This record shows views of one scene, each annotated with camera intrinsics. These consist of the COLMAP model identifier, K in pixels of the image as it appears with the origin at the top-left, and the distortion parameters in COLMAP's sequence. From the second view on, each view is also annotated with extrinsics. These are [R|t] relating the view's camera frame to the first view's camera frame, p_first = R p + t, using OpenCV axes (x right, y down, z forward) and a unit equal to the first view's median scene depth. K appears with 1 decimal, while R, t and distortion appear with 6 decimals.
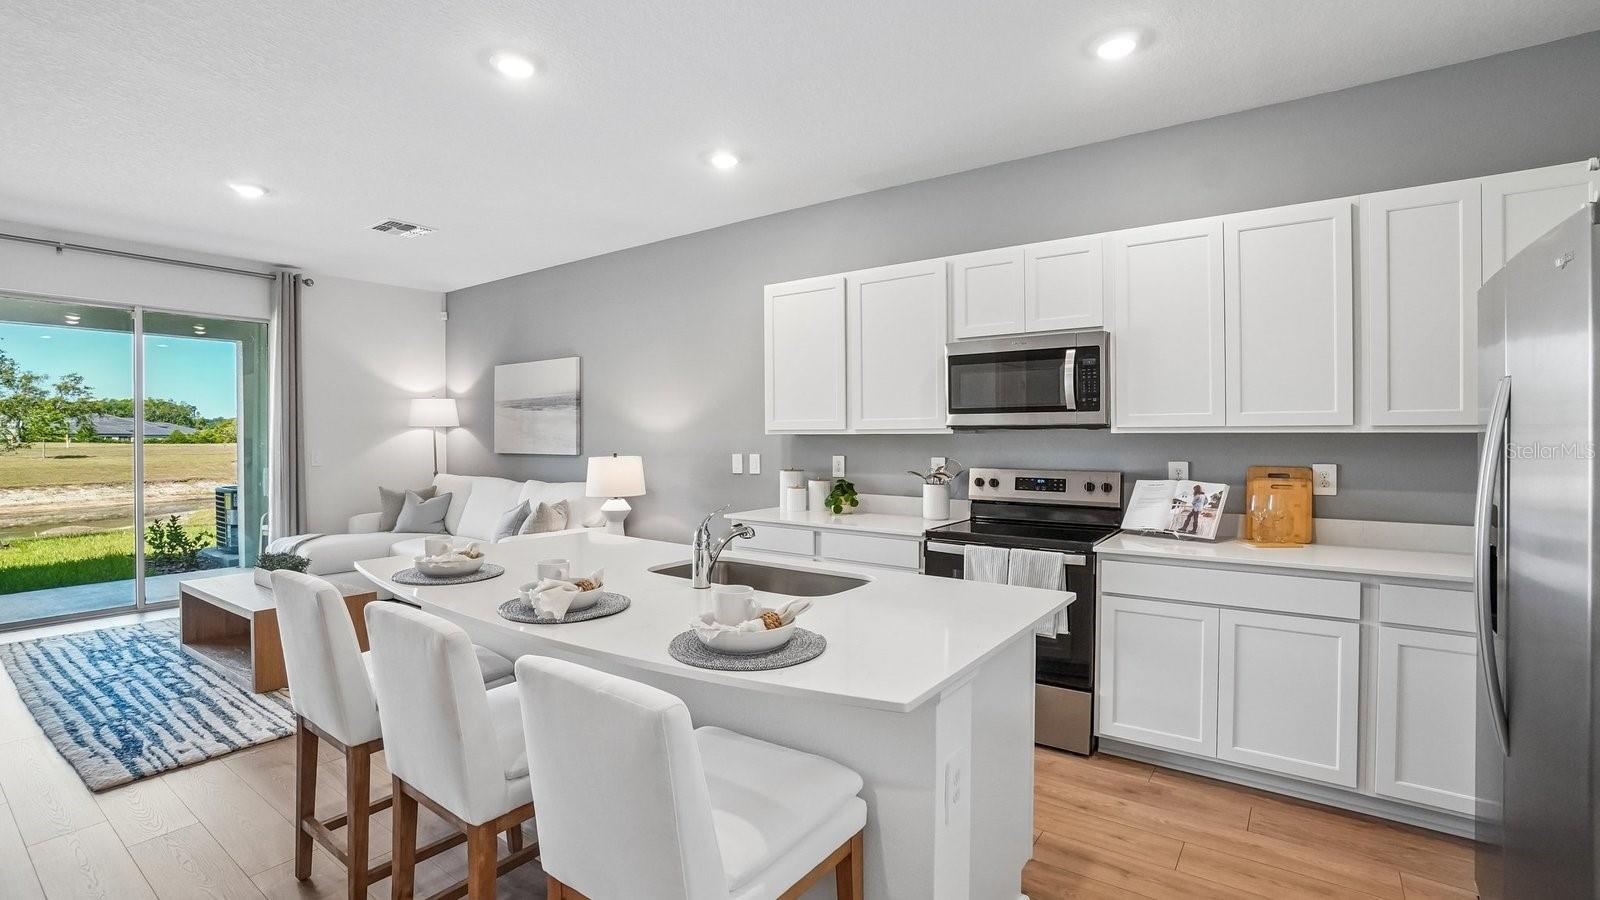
lens RADIAL K [[715.7, 0, 872.9], [0, 715.7, 438.1], [0, 0, 1]] dist [-0.036000, 0.003705]
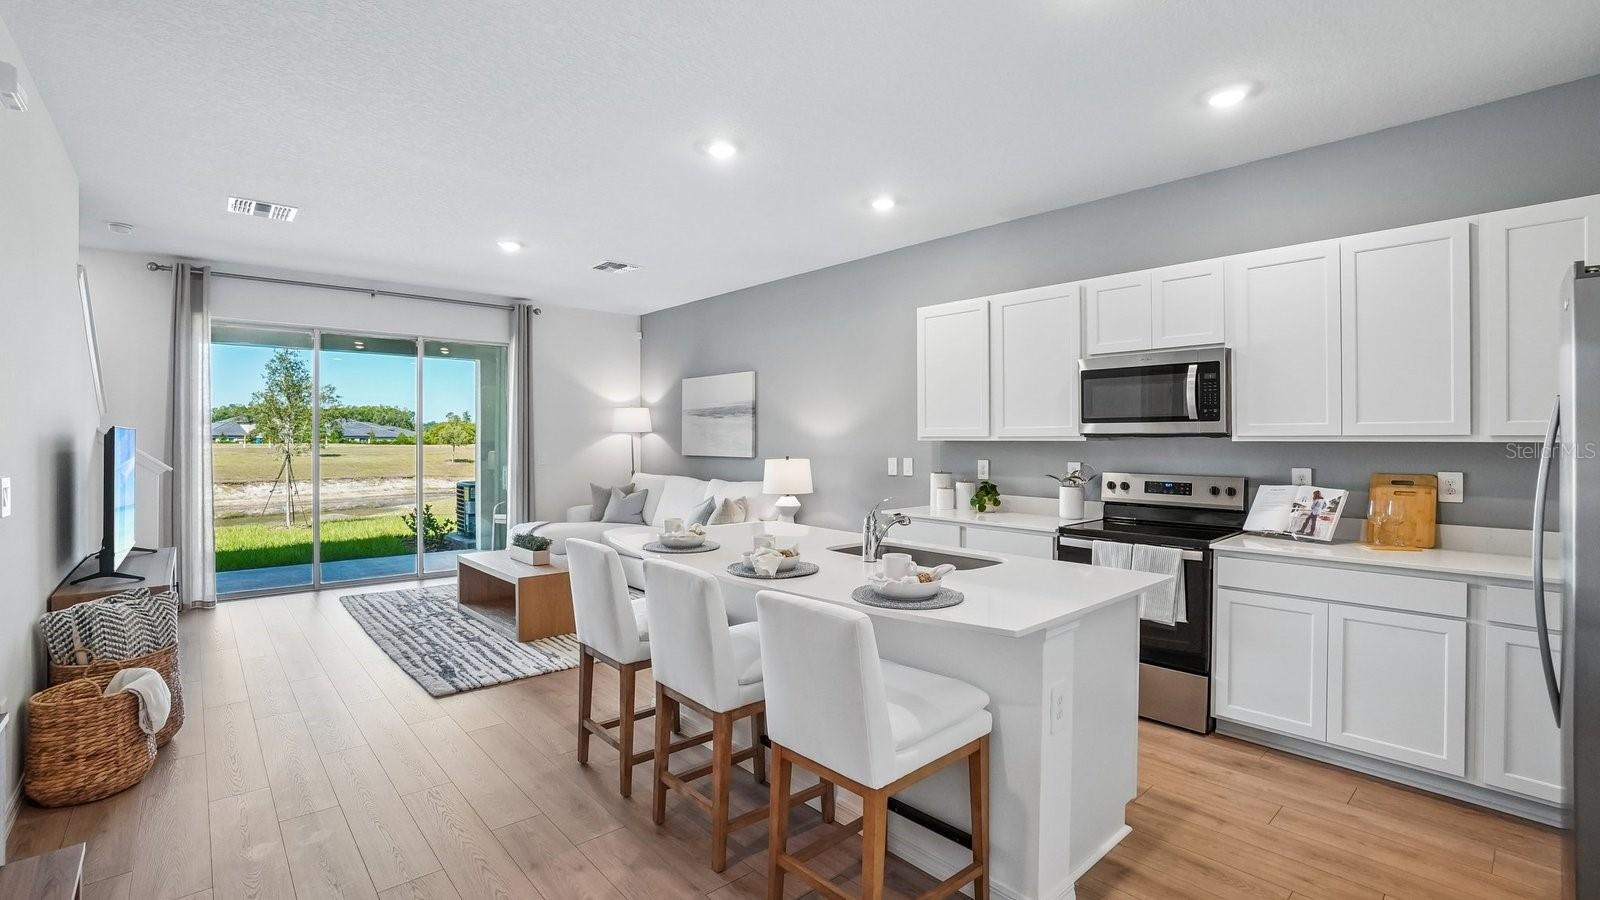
lens RADIAL K [[715.7, 0, 873.8], [0, 715.7, 440.4], [0, 0, 1]] dist [-0.036000, 0.003705]
pose [[0.977931, 0.003161, -0.208903, 0.023812], [-0.003719, 0.999990, -0.002279, -0.003673], [0.208894, 0.003005, 0.977934, -0.159702]]
